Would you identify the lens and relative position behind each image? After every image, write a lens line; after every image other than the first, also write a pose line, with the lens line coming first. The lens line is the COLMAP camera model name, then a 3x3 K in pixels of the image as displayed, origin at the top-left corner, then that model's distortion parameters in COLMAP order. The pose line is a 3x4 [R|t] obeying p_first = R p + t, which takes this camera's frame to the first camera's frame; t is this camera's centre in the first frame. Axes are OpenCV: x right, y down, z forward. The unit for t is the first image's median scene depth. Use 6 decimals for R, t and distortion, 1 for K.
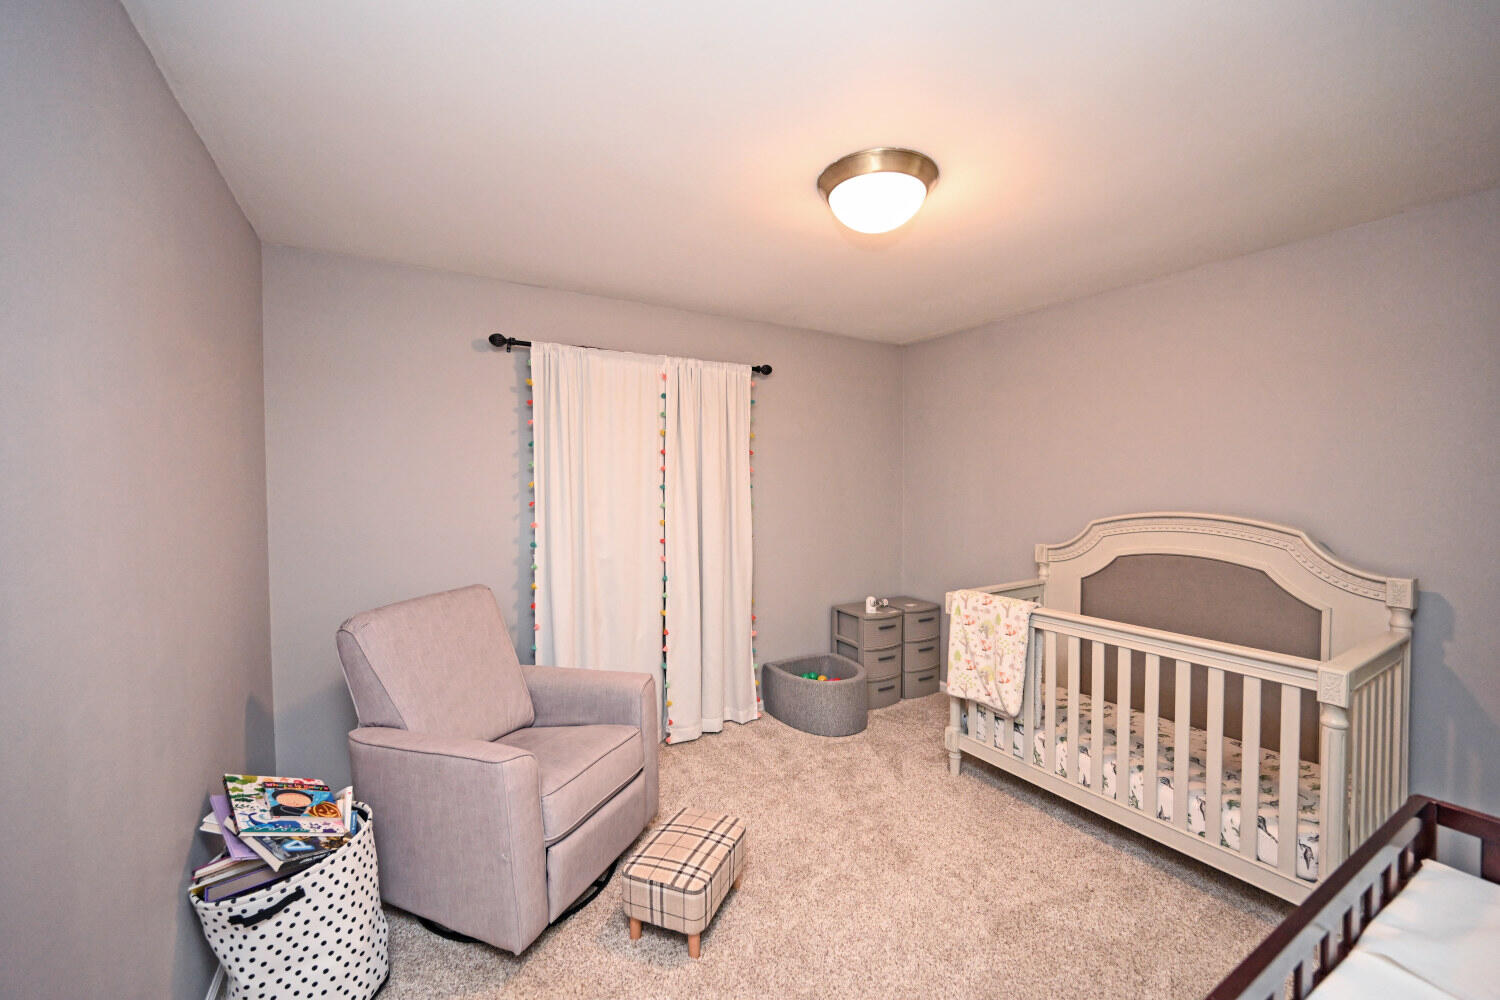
lens RADIAL K [[591.6, 0, 750.6], [0, 591.6, 494.5], [0, 0, 1]] dist [-0.000137, 0.000006]
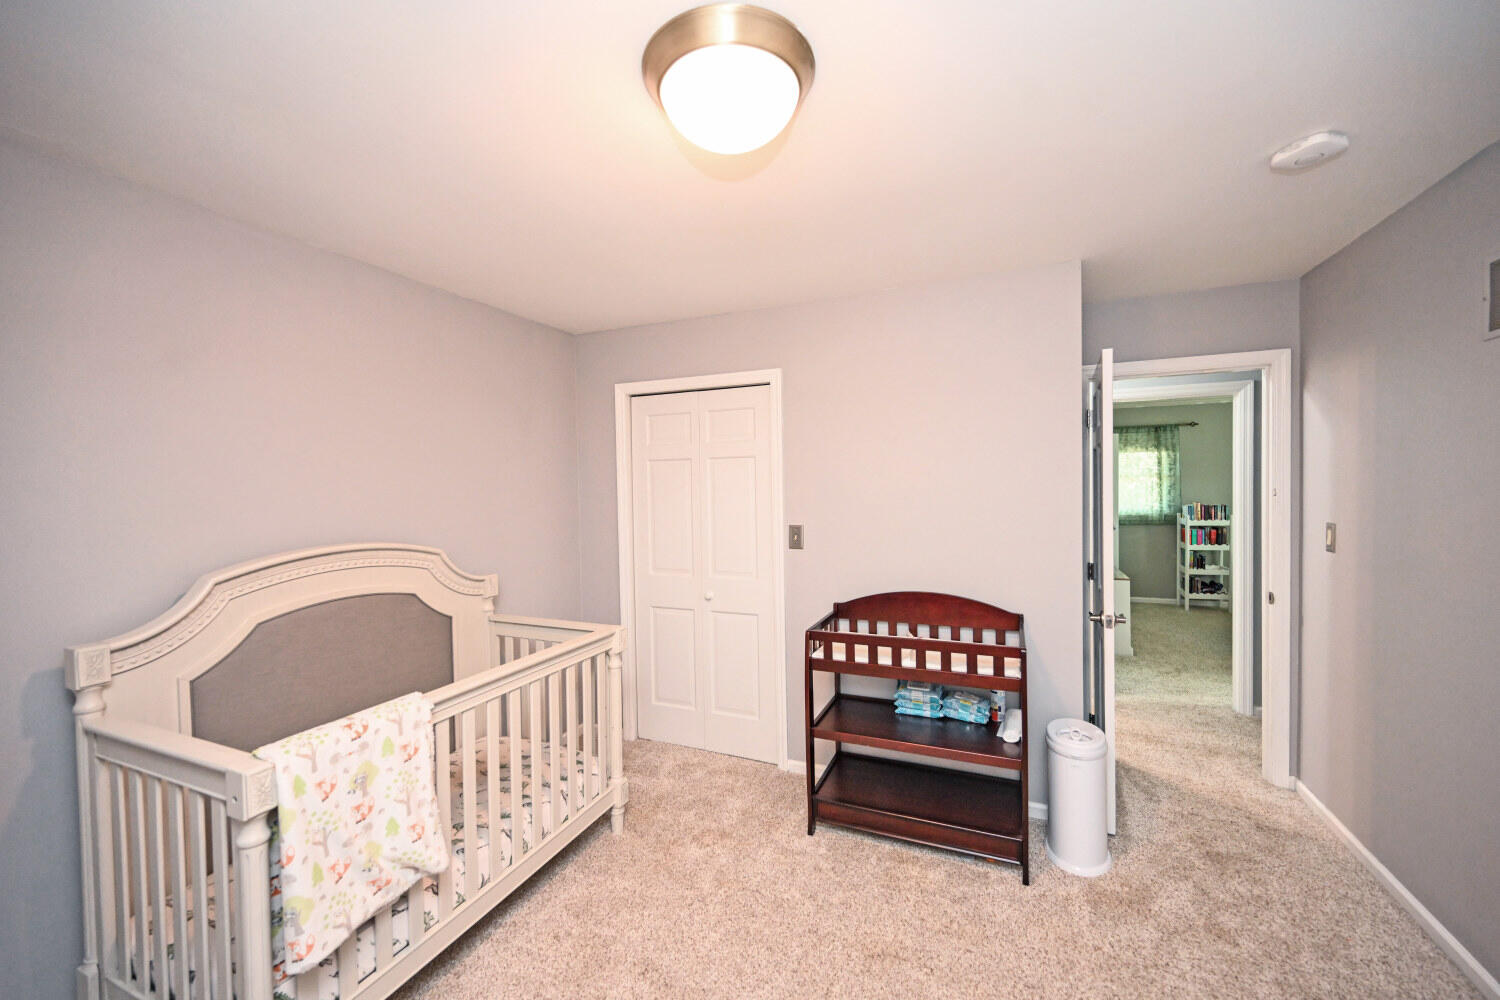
lens RADIAL K [[591.6, 0, 750.8], [0, 591.6, 498.0], [0, 0, 1]] dist [-0.000137, 0.000006]
pose [[-0.579379, -0.005215, 0.815042, -0.270019], [0.040219, 0.998578, 0.034980, -0.043410], [-0.814066, 0.053046, -0.578345, 1.020544]]
